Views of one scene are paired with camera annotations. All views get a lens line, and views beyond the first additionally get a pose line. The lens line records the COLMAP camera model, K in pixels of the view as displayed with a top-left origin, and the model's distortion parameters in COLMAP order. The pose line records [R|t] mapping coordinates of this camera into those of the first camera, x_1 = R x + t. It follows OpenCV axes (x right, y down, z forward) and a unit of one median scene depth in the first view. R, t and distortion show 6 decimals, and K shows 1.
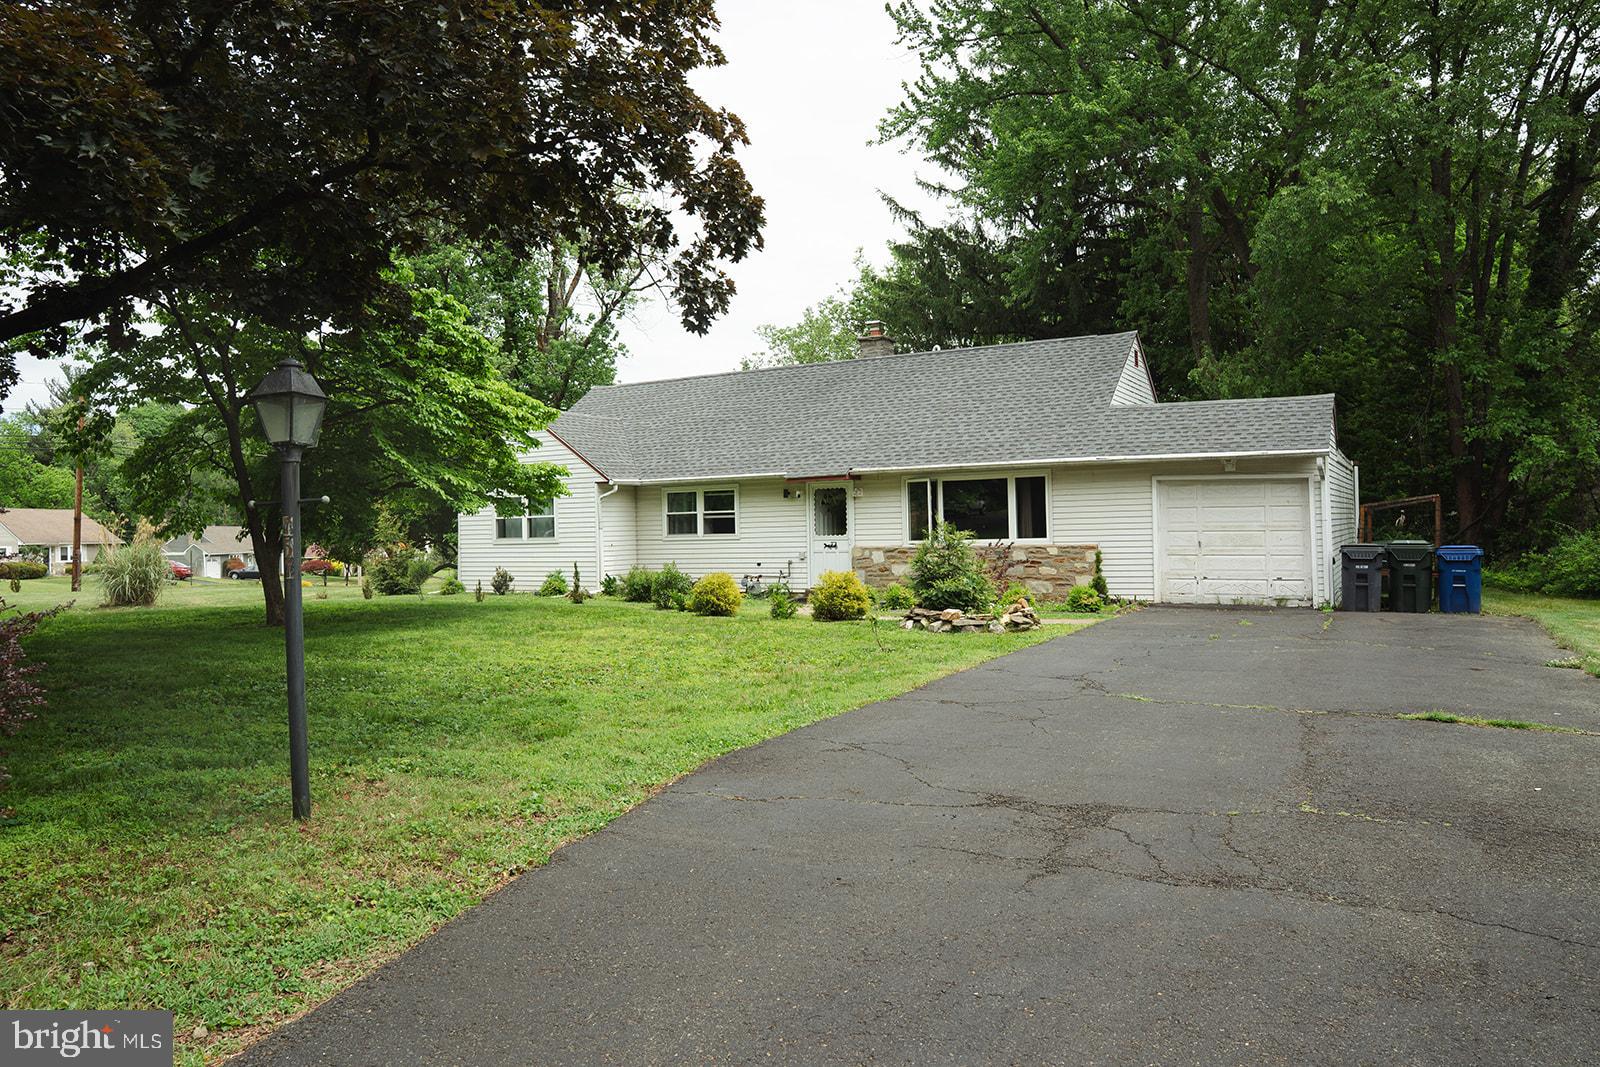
lens RADIAL K [[1142.8, 0, 807.6], [0, 1142.8, 531.8], [0, 0, 1]] dist [-0.120739, 0.001855]
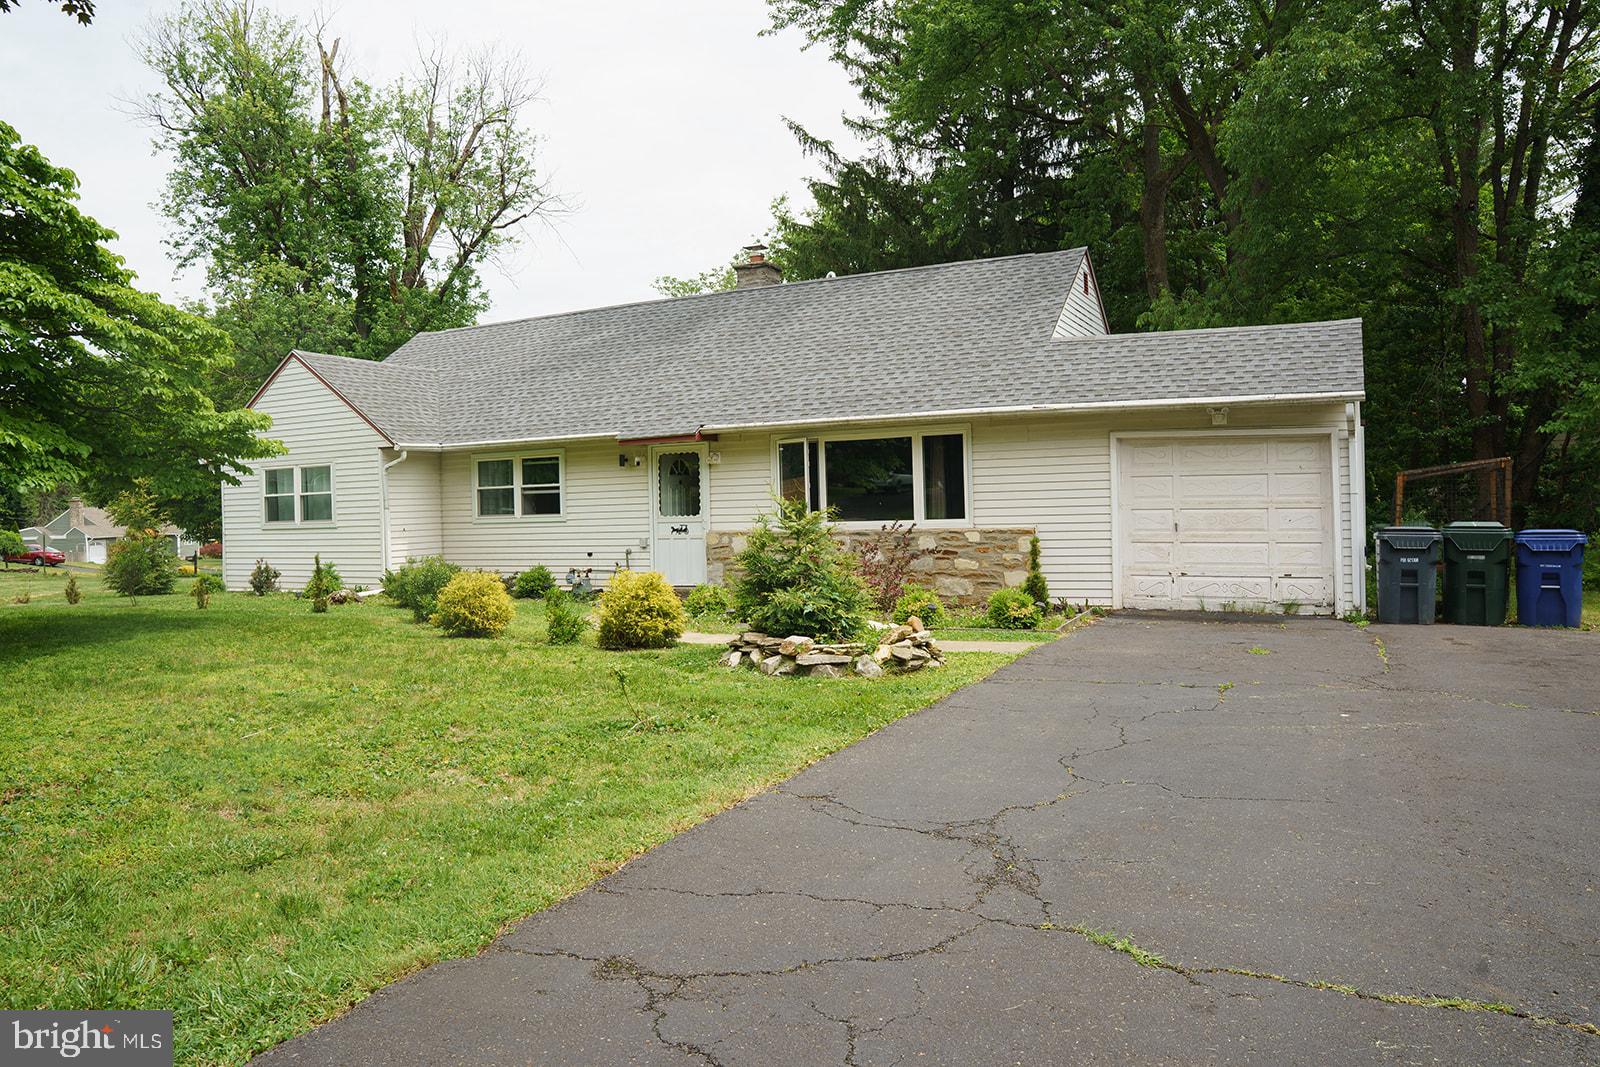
lens RADIAL K [[1142.8, 0, 792.5], [0, 1142.8, 533.9], [0, 0, 1]] dist [-0.120739, 0.001855]
pose [[0.999301, -0.004410, 0.037114, 0.067793], [0.003616, 0.999764, 0.021423, -0.000918], [-0.037199, -0.021274, 0.999081, 0.255831]]
